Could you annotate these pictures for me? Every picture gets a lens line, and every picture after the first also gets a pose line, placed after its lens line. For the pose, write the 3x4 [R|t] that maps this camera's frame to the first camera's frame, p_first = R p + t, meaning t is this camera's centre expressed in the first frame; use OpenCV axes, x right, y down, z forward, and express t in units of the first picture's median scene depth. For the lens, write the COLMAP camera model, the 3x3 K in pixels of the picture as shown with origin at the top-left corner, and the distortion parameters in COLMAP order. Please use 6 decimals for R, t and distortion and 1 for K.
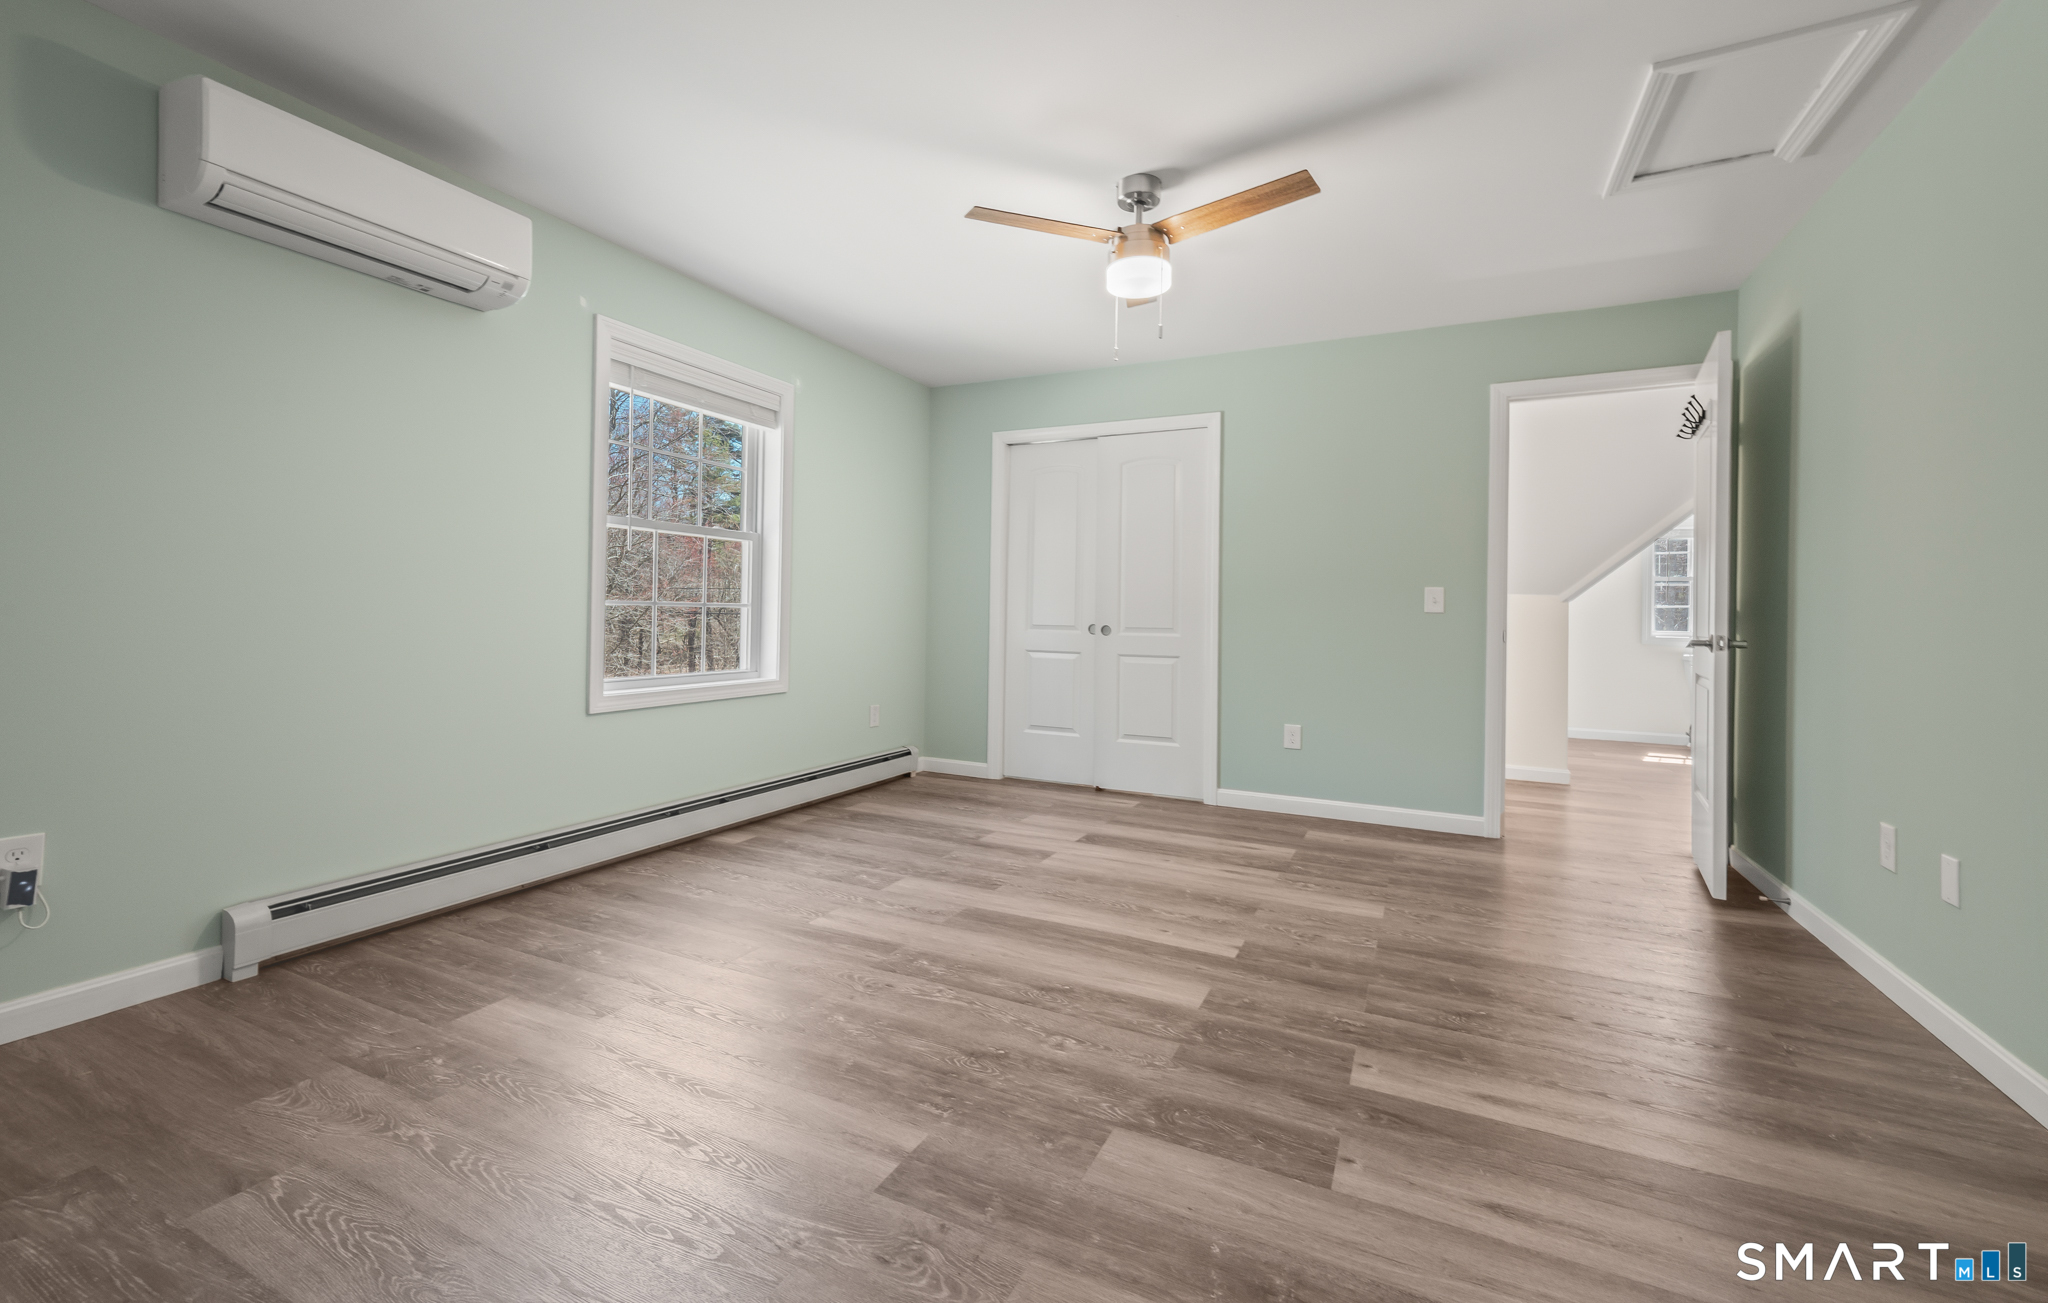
lens RADIAL K [[835.9, 0, 1029.3], [0, 835.9, 594.5], [0, 0, 1]] dist [0.004687, 0.000037]
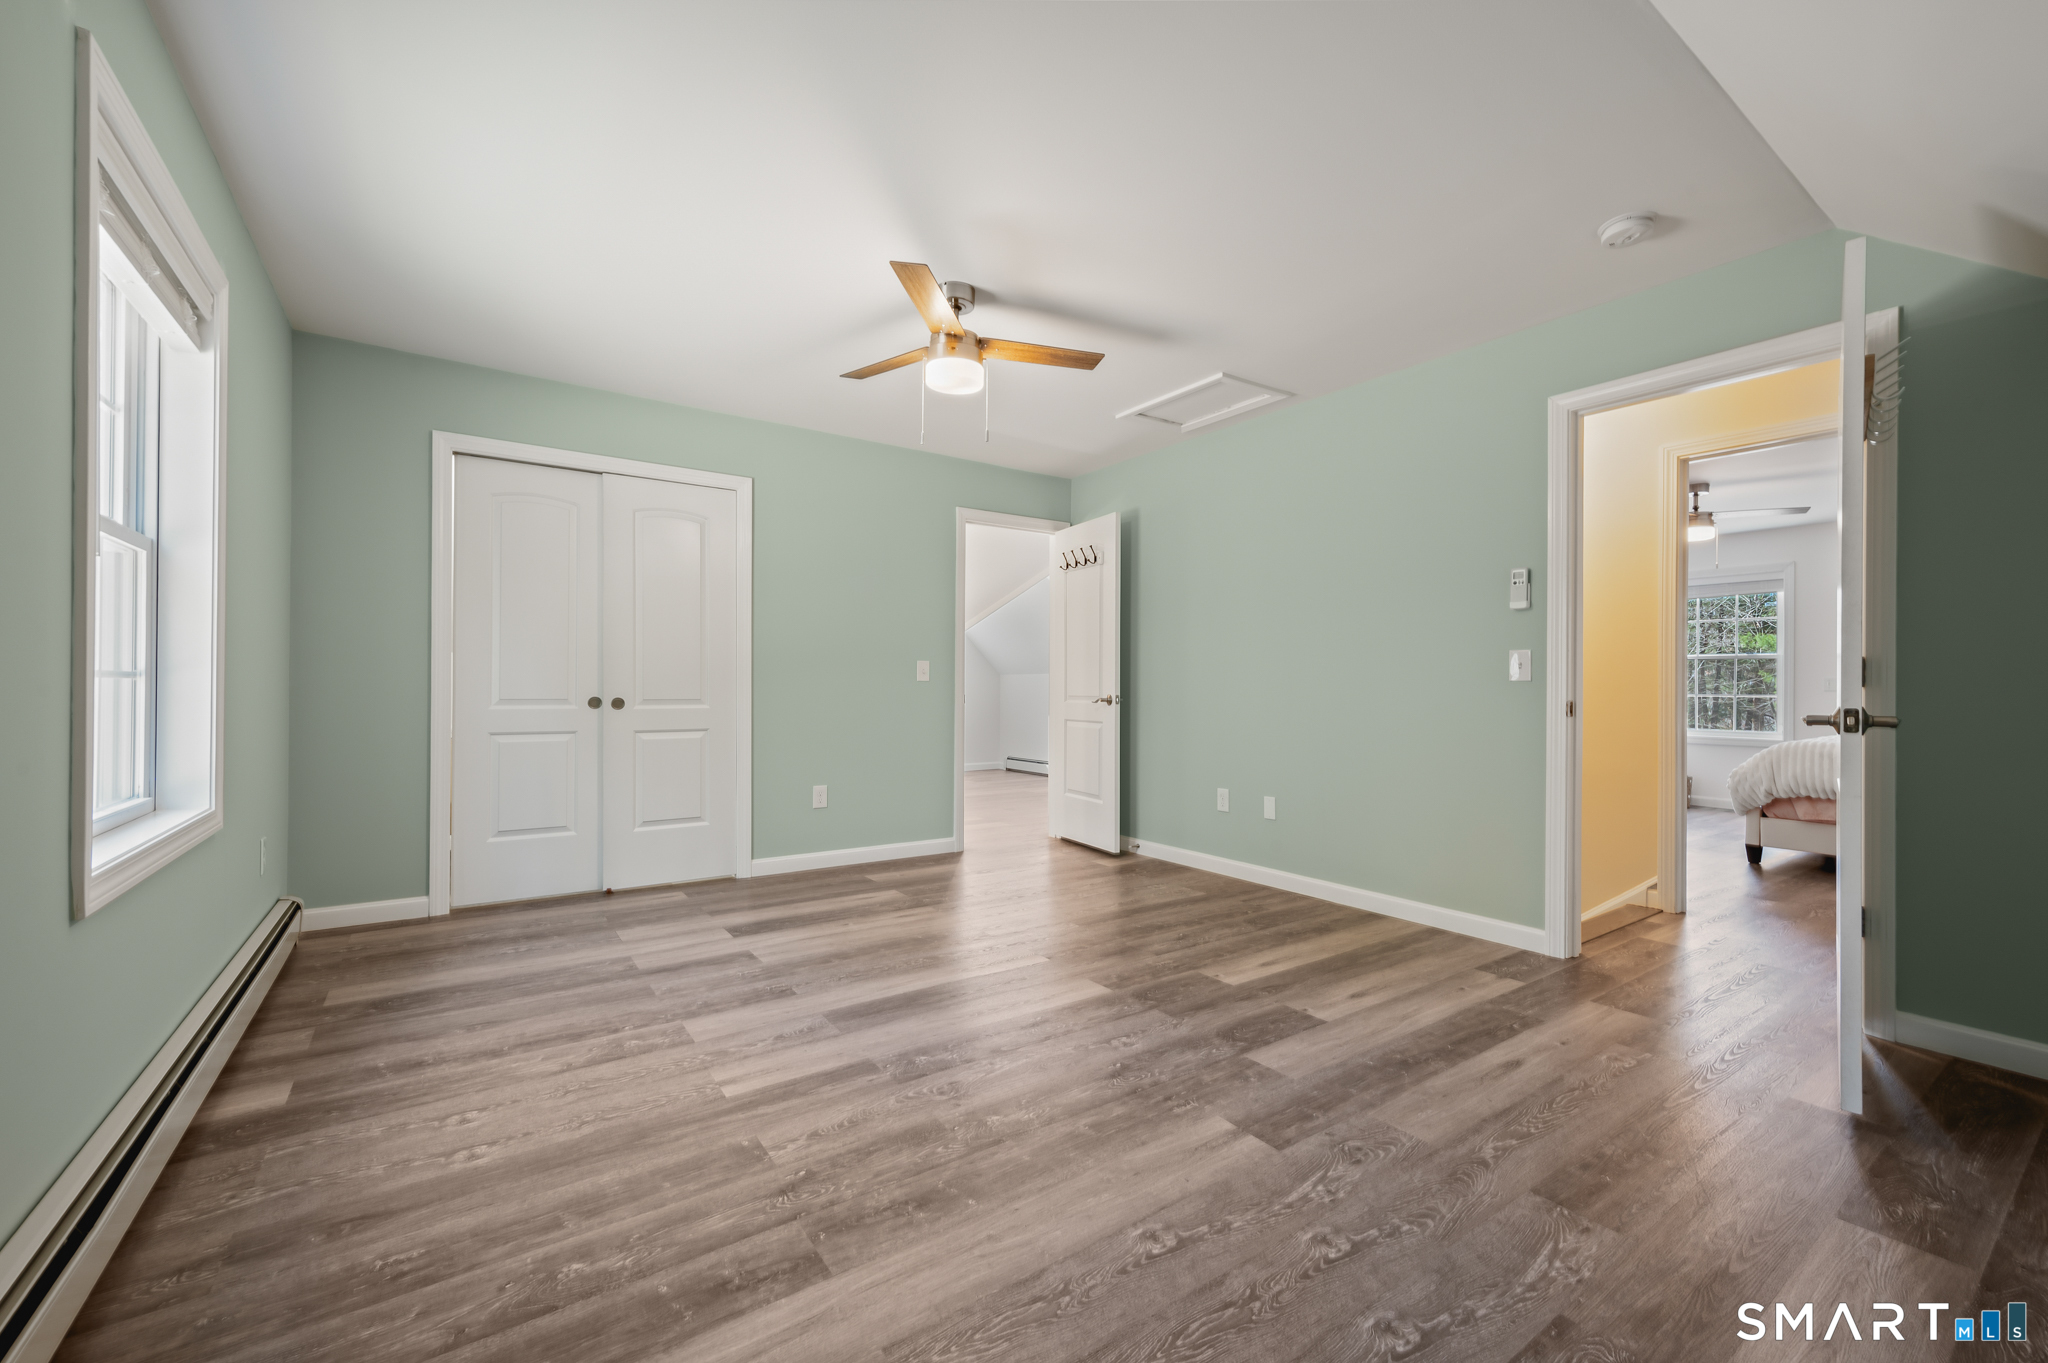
lens RADIAL K [[828.2, 0, 1034.0], [0, 828.2, 669.2], [0, 0, 1]] dist [0.002514, 0.000106]
pose [[0.486890, 0.007523, 0.873431, -0.768809], [-0.017418, 0.999848, 0.001098, -0.001092], [-0.873290, -0.015749, 0.486947, 0.386508]]
